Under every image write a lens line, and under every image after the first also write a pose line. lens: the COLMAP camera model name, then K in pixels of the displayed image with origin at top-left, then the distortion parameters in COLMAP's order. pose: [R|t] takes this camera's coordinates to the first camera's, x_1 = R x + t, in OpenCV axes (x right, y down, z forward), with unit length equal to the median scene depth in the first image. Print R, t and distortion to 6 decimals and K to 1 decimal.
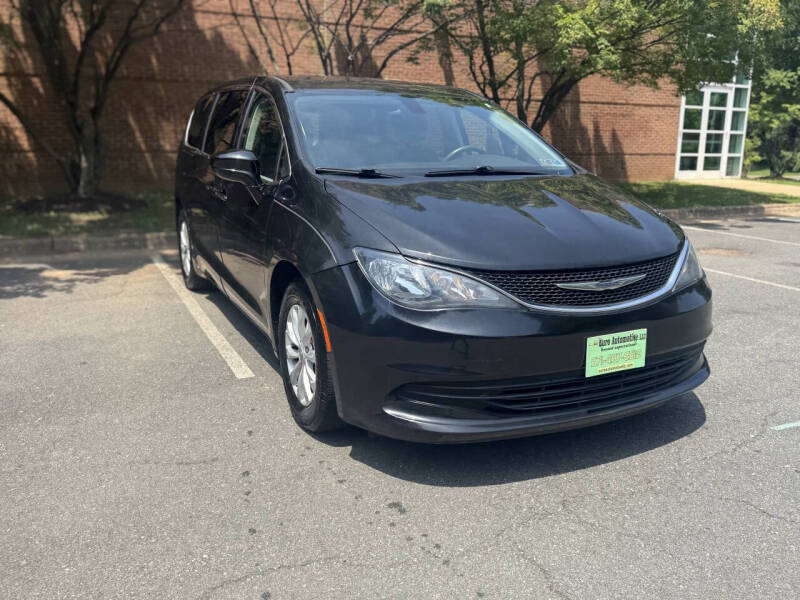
lens RADIAL K [[661.3, 0, 403.9], [0, 661.3, 293.4], [0, 0, 1]] dist [0.081091, -0.122132]
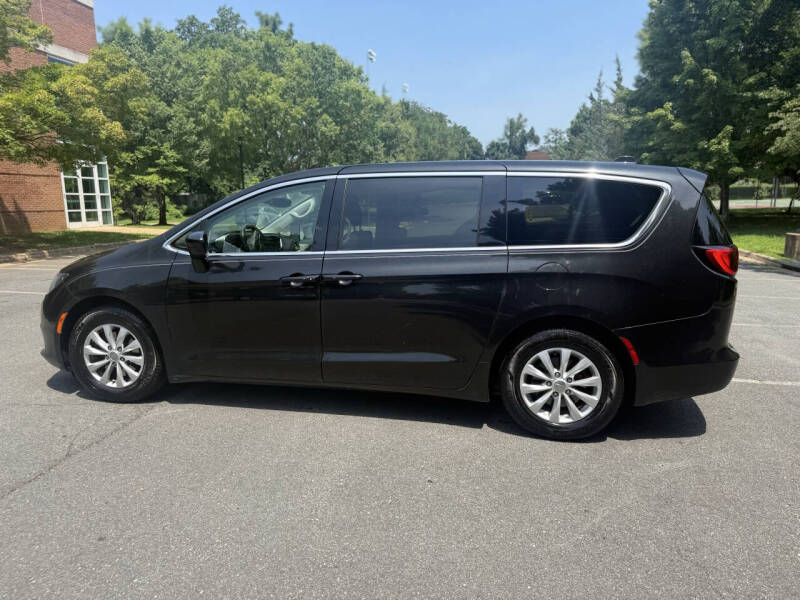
lens RADIAL K [[568.5, 0, 398.0], [0, 568.5, 296.1], [0, 0, 1]] dist [0.016805, -0.020142]
pose [[0.592855, -0.151602, 0.790911, -0.136677], [0.192118, 0.980389, 0.043912, 0.043459], [-0.782057, 0.125915, 0.610354, -0.222988]]
